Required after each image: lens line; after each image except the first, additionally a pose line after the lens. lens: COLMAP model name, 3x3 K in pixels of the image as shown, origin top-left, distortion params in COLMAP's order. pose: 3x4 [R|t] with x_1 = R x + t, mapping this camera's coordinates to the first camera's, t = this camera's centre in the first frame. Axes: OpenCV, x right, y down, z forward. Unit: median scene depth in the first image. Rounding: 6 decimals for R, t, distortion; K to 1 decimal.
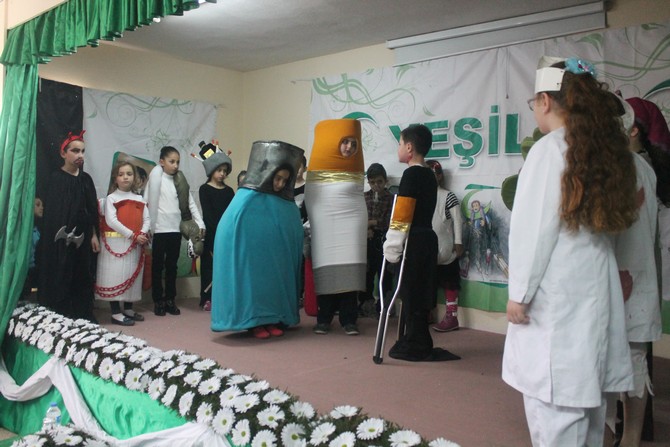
lens RADIAL K [[609.7, 0, 335.0], [0, 609.7, 223.5], [0, 0, 1]] dist [-0.139365, 0.111023]
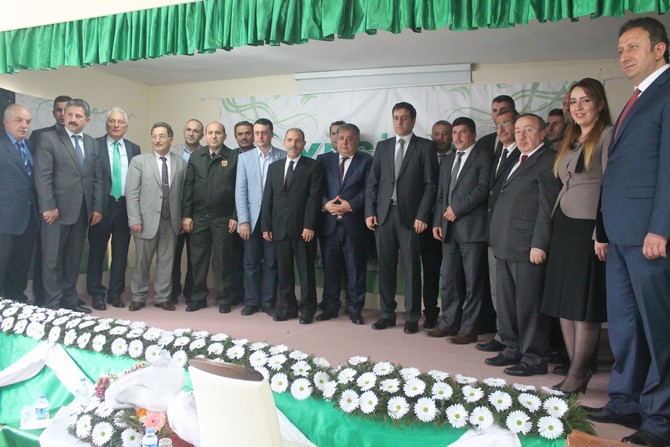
lens RADIAL K [[567.7, 0, 335.0], [0, 567.7, 223.5], [0, 0, 1]] dist [-0.116018, 0.008098]
pose [[0.947896, 0.009200, 0.318448, -0.319311], [-0.010501, 0.999942, 0.002367, -0.007866], [-0.318408, -0.005588, 0.947937, -0.166404]]
